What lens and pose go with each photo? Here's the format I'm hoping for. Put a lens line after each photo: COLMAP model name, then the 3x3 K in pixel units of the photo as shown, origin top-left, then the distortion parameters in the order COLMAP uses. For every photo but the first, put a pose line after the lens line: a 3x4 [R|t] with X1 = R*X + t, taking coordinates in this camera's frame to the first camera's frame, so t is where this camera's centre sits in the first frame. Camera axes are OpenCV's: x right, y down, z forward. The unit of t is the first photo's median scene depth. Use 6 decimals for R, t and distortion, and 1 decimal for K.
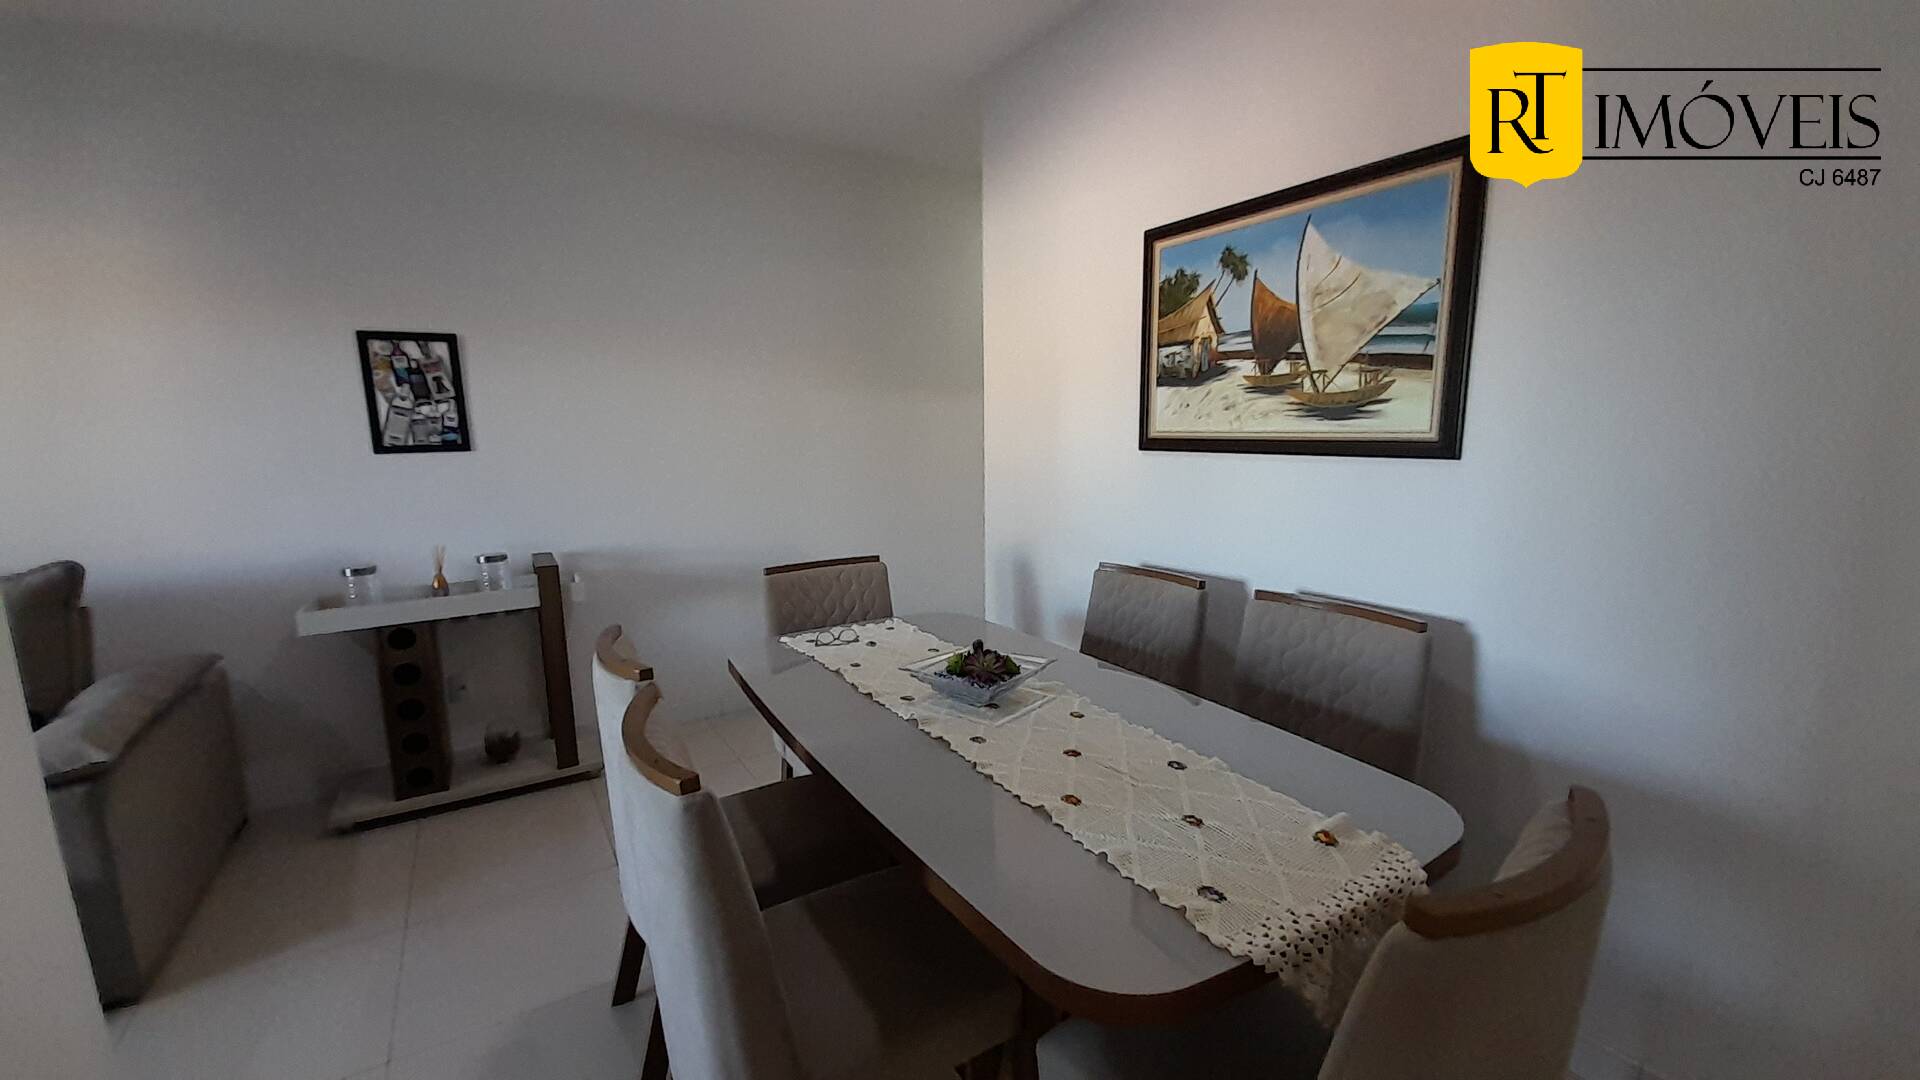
lens RADIAL K [[752.7, 0, 957.7], [0, 752.7, 548.9], [0, 0, 1]] dist [-0.001860, -0.003939]
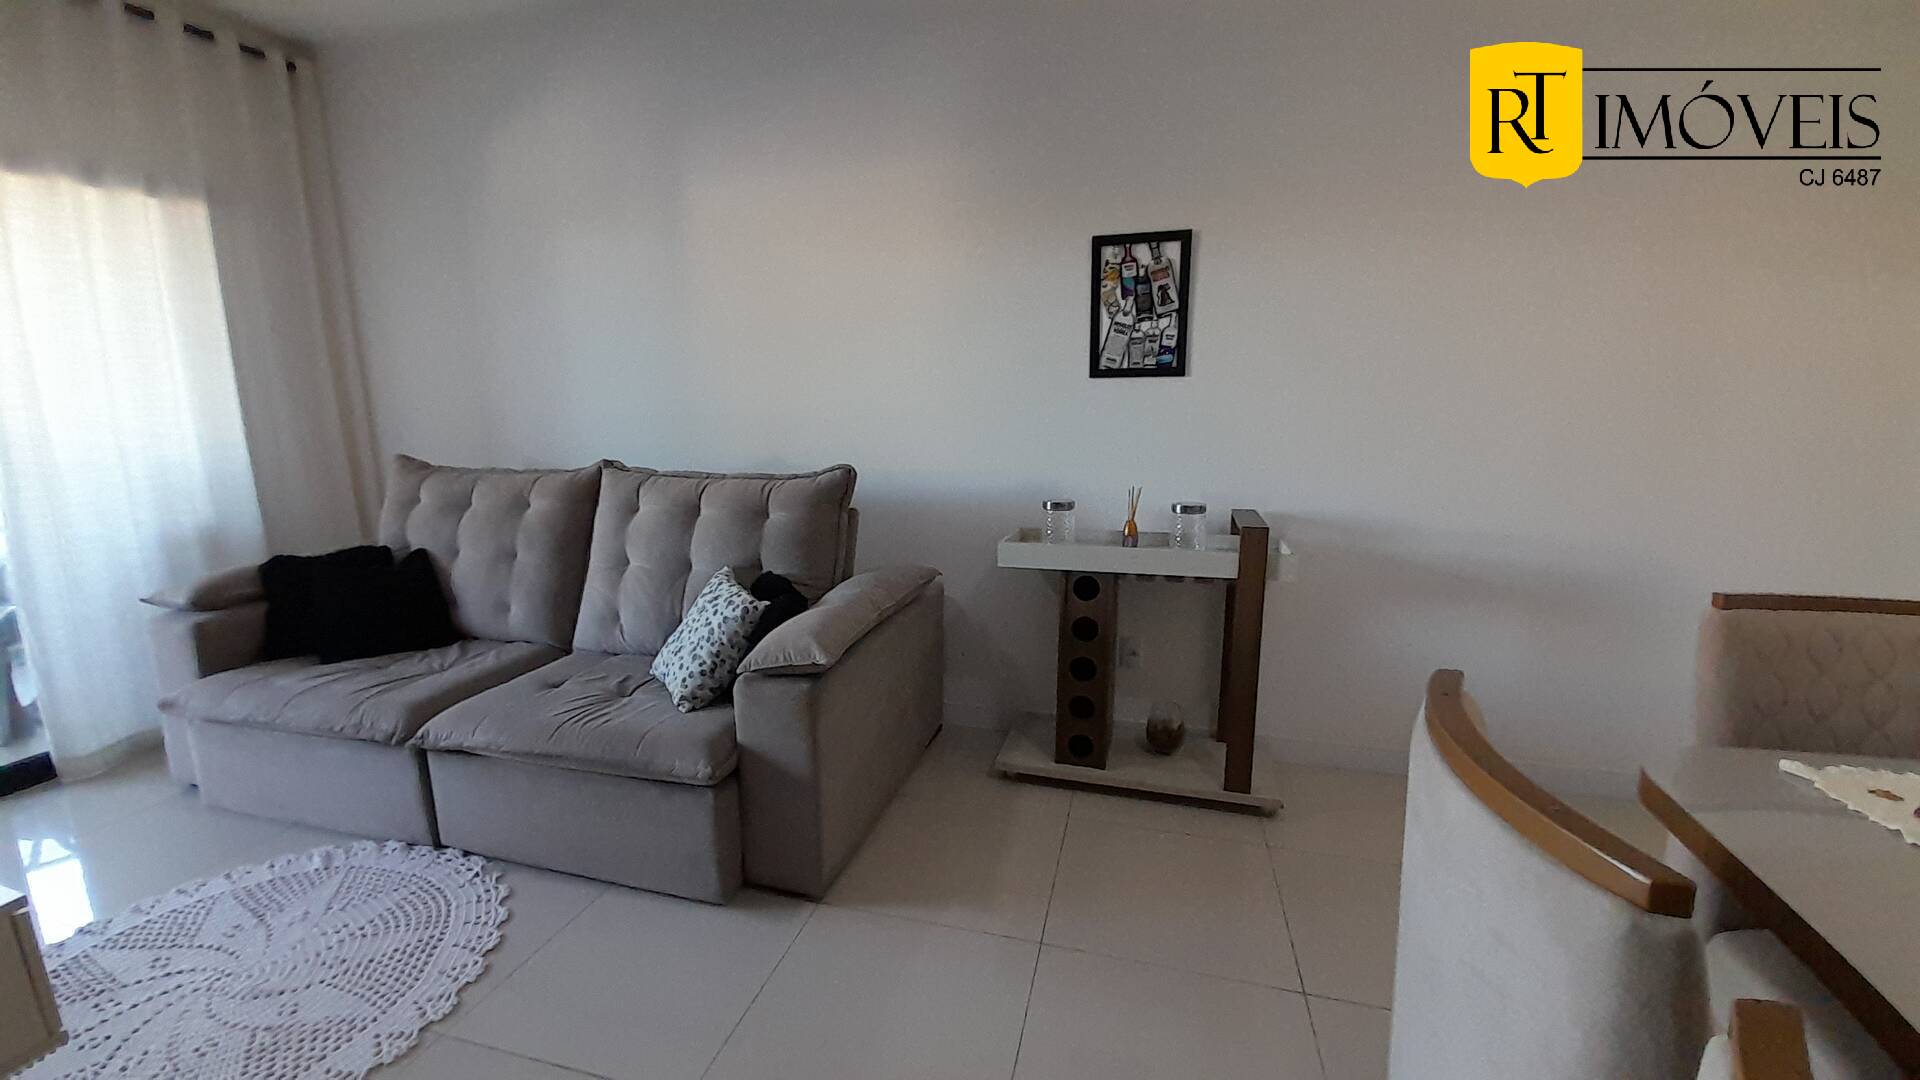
lens RADIAL K [[752.7, 0, 951.2], [0, 752.7, 543.0], [0, 0, 1]] dist [-0.001860, -0.003939]
pose [[0.669671, 0.147376, -0.727889, -0.199604], [-0.124834, 0.988505, 0.085293, 0.012030], [0.732091, 0.033747, 0.680370, 0.267018]]
